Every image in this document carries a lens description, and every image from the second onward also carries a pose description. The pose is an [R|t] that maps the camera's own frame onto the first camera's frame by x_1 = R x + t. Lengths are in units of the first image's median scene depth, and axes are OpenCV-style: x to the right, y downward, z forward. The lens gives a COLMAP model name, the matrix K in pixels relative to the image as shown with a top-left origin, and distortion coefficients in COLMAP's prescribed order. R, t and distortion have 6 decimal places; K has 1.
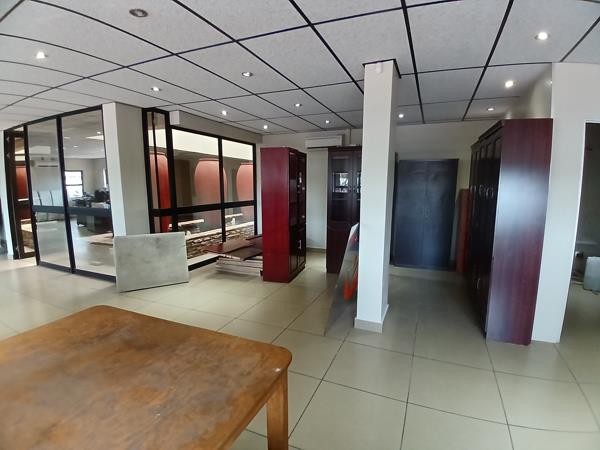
lens RADIAL K [[303.5, 0, 308.8], [0, 303.5, 233.9], [0, 0, 1]] dist [0.019460, -0.053546]
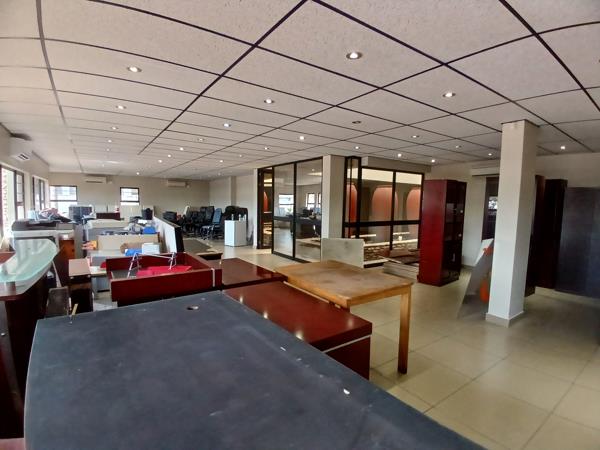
lens RADIAL K [[303.5, 0, 308.8], [0, 303.5, 233.9], [0, 0, 1]] dist [0.019460, -0.053546]
pose [[0.853583, 0.067468, -0.516569, 0.096407], [-0.101394, 0.994132, -0.037704, 0.044113], [0.510994, 0.084560, 0.855415, -0.319976]]
